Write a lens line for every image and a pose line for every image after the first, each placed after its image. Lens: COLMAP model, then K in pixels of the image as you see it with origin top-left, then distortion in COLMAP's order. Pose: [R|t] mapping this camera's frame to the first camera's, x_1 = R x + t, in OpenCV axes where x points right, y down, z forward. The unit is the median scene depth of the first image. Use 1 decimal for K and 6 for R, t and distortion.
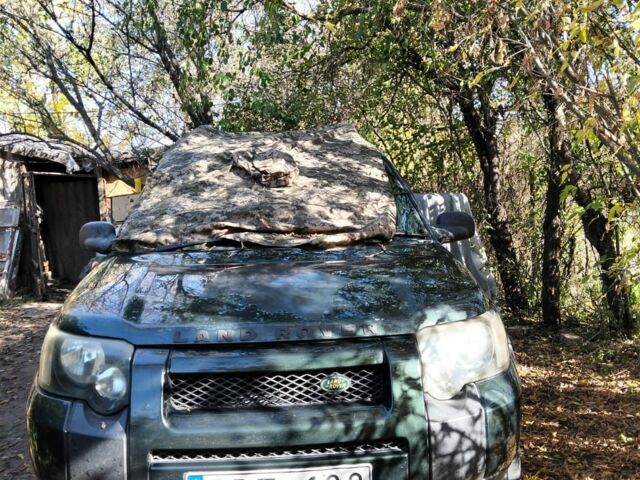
lens RADIAL K [[676.6, 0, 320.0], [0, 676.6, 240.0], [0, 0, 1]] dist [0.208949, -0.712505]
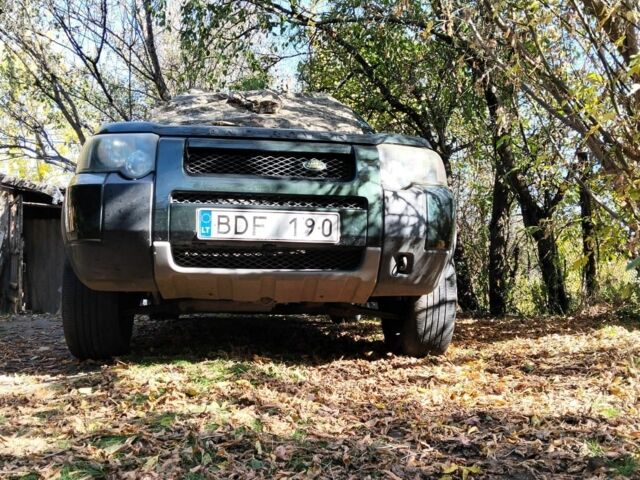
lens RADIAL K [[676.6, 0, 320.0], [0, 676.6, 240.0], [0, 0, 1]] dist [0.208949, -0.712505]
pose [[0.997787, 0.046546, 0.047486, -0.012816], [-0.037886, 0.984840, -0.169279, 0.345959], [-0.054646, 0.167106, 0.984423, -0.161449]]
